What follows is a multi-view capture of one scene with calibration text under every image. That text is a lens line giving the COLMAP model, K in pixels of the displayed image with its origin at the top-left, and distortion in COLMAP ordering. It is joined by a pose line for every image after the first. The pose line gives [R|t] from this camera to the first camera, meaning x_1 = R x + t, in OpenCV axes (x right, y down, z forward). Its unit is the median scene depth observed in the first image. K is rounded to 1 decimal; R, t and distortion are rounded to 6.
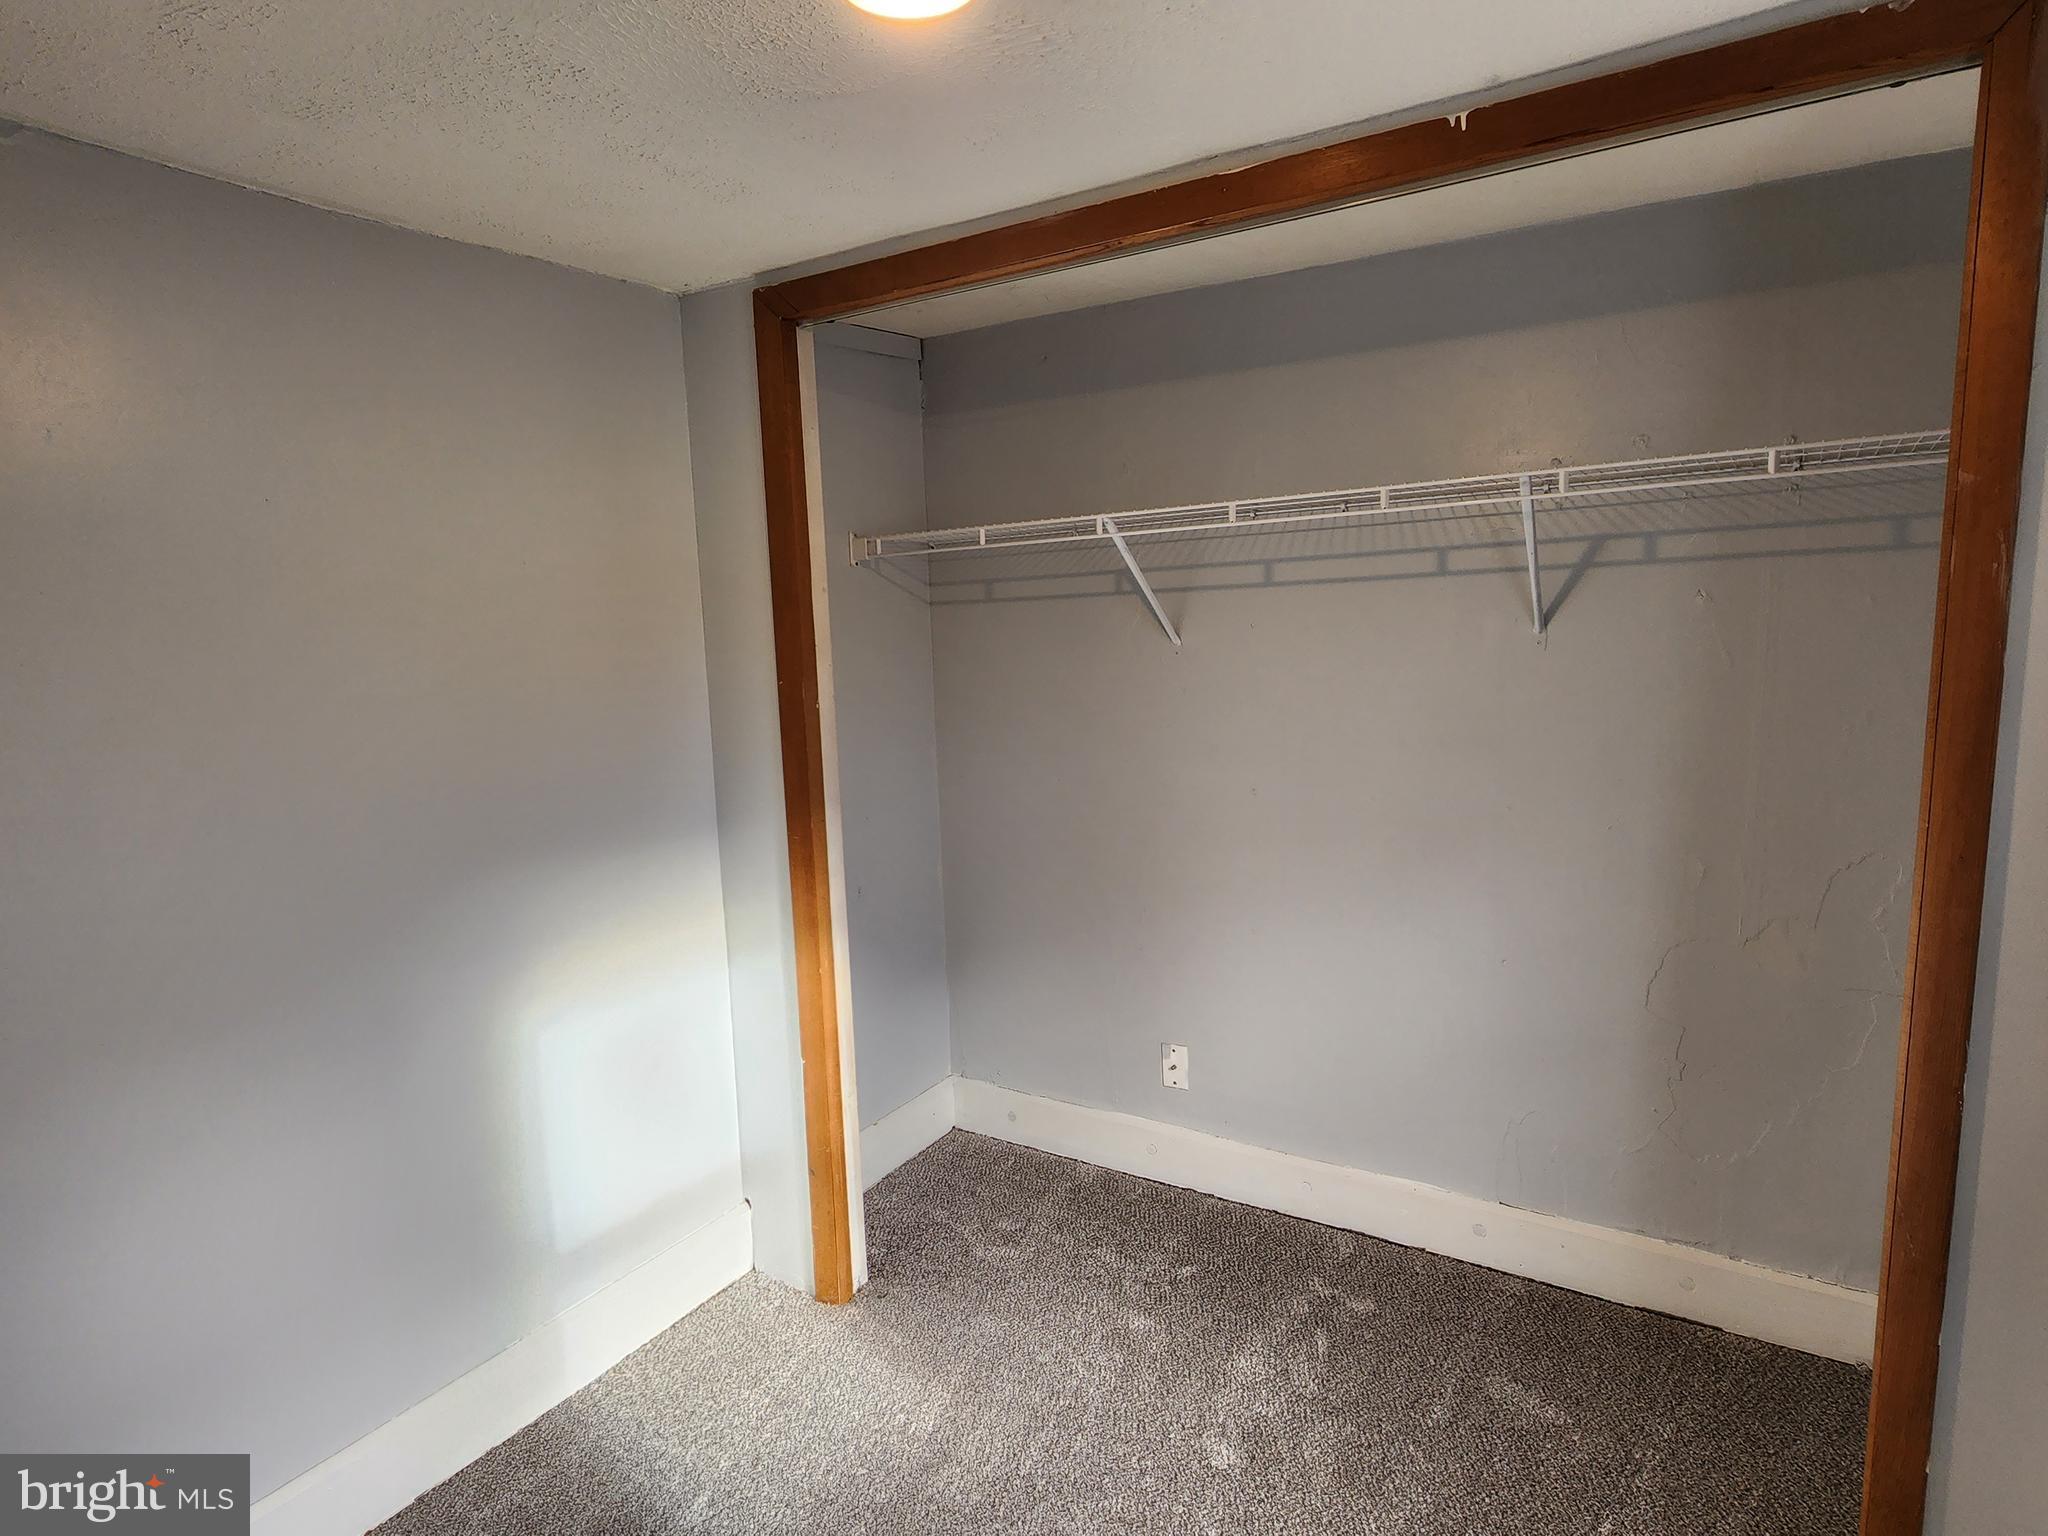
lens RADIAL K [[1186.8, 0, 1019.4], [0, 1186.8, 777.4], [0, 0, 1]] dist [-0.002333, -0.001658]
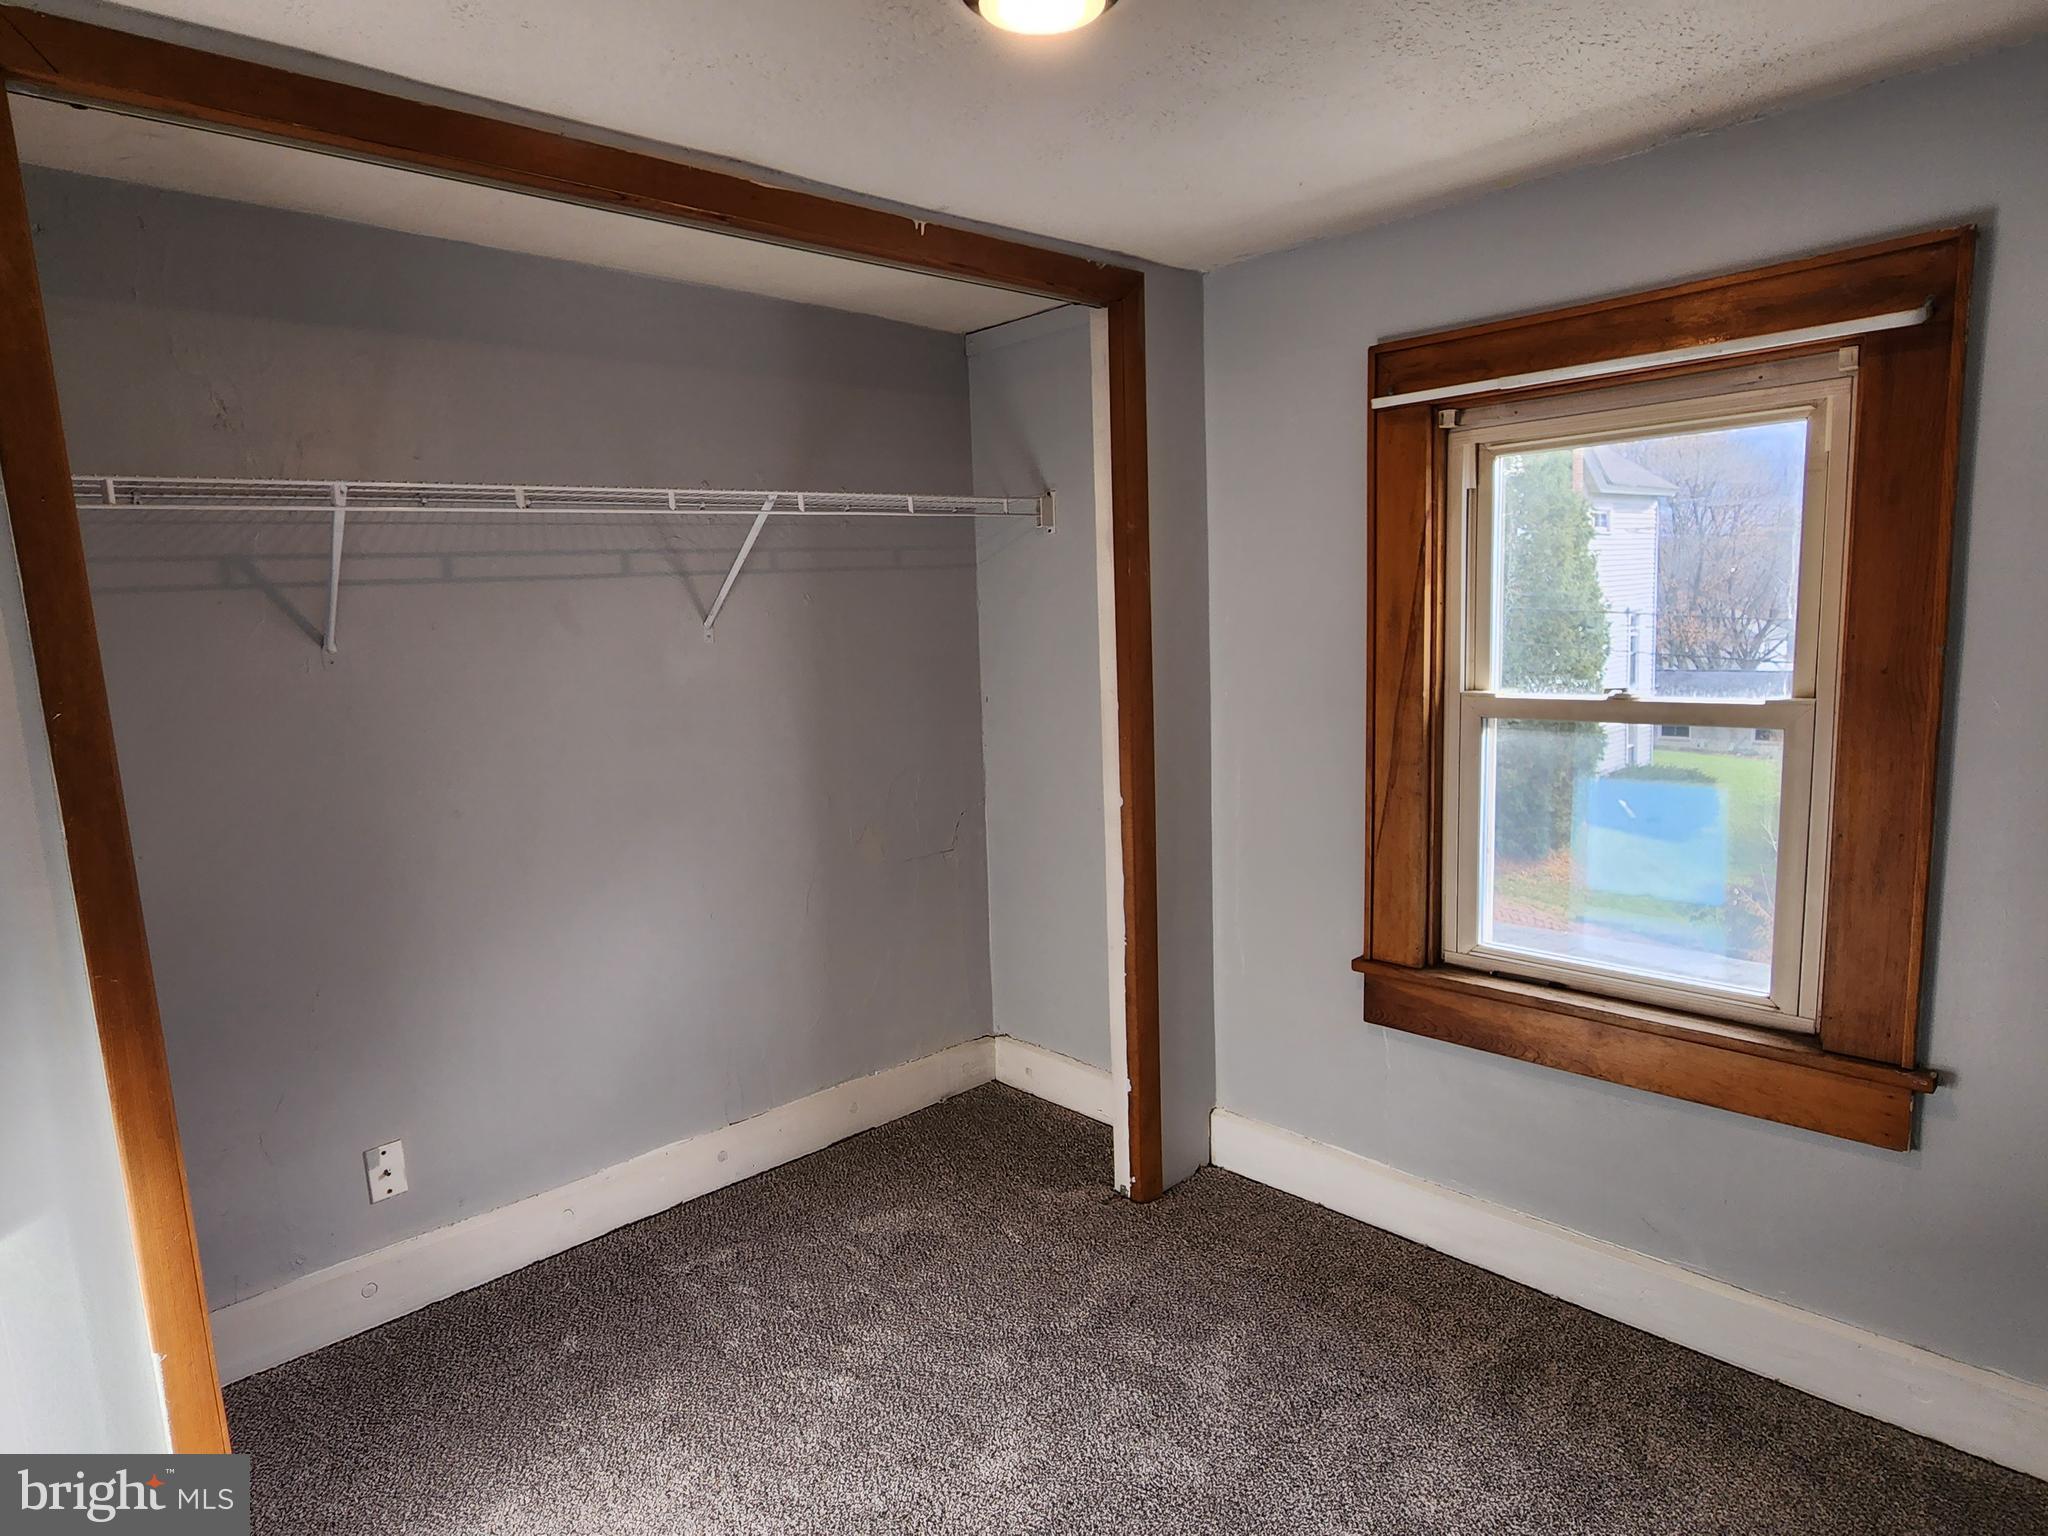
lens RADIAL K [[1186.8, 0, 1019.4], [0, 1186.8, 777.4], [0, 0, 1]] dist [-0.002333, -0.001658]
pose [[0.229321, -0.120478, 0.965866, -0.587990], [0.158105, 0.983742, 0.085169, -0.025135], [-0.960424, 0.133177, 0.244641, 0.396005]]
